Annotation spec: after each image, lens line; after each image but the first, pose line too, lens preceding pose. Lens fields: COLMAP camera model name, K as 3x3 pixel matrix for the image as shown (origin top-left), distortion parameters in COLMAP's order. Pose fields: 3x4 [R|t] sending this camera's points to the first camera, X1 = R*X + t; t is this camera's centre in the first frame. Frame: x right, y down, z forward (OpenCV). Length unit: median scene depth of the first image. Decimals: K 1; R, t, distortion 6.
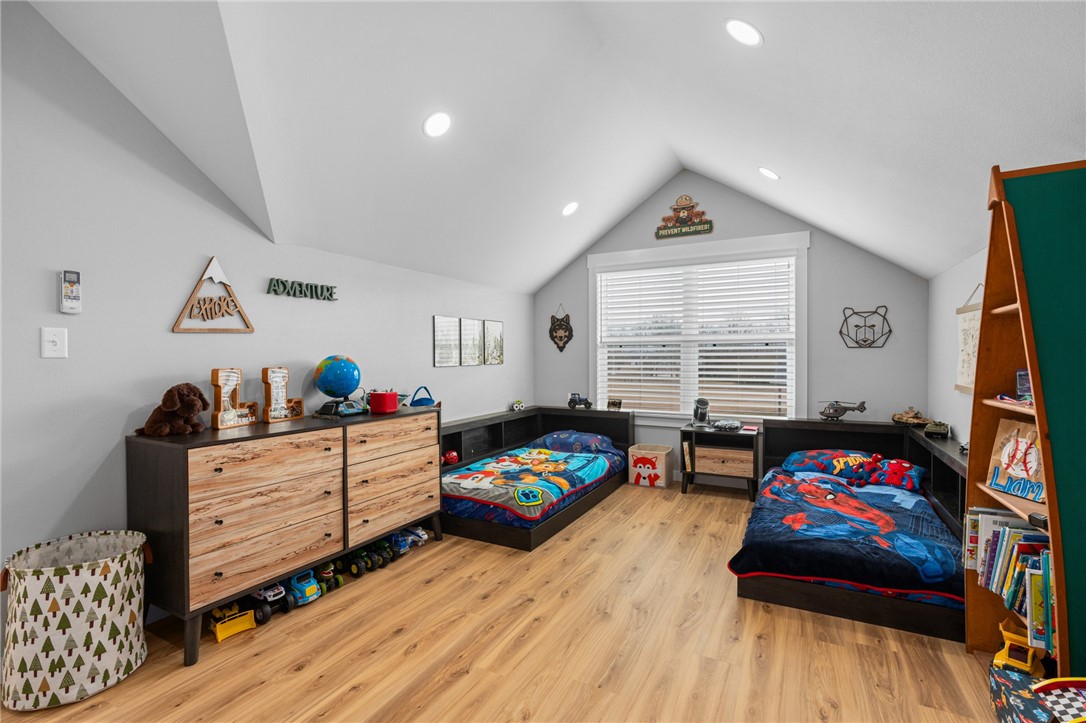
lens RADIAL K [[487.5, 0, 544.4], [0, 487.5, 358.6], [0, 0, 1]] dist [0.001073, 0.000401]
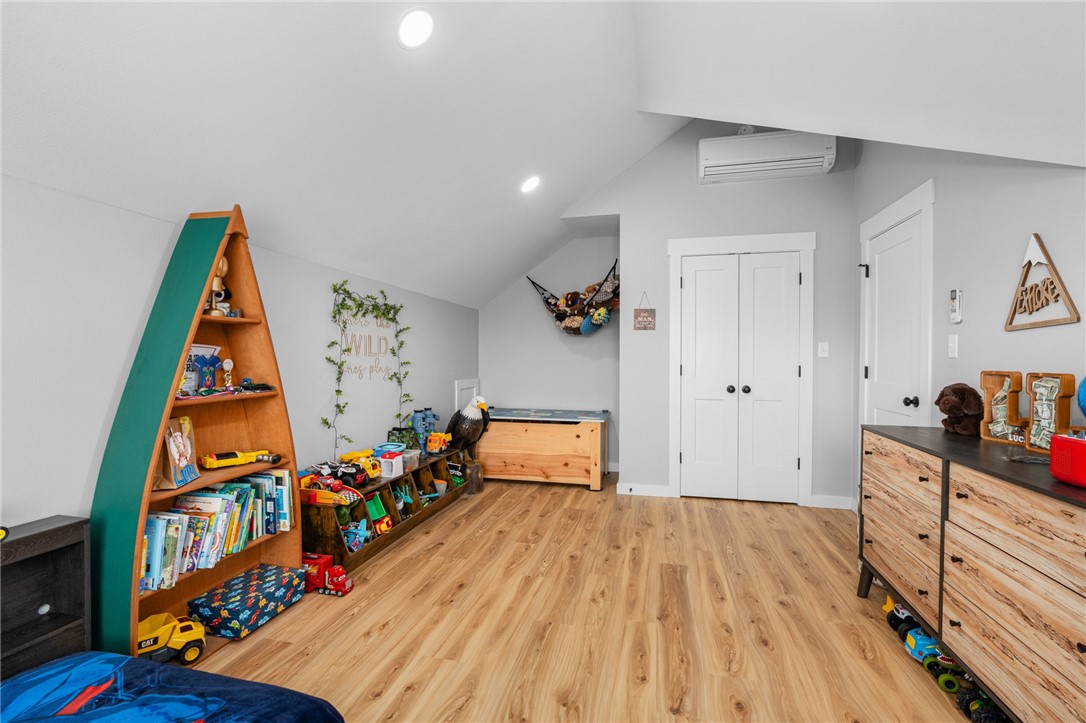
lens RADIAL K [[487.5, 0, 544.4], [0, 487.5, 358.6], [0, 0, 1]] dist [0.001073, 0.000401]
pose [[-0.967977, 0.002503, -0.251028, 0.361252], [0.000506, 0.999968, 0.008017, -0.009431], [0.251040, 0.007633, -0.967947, 1.811522]]
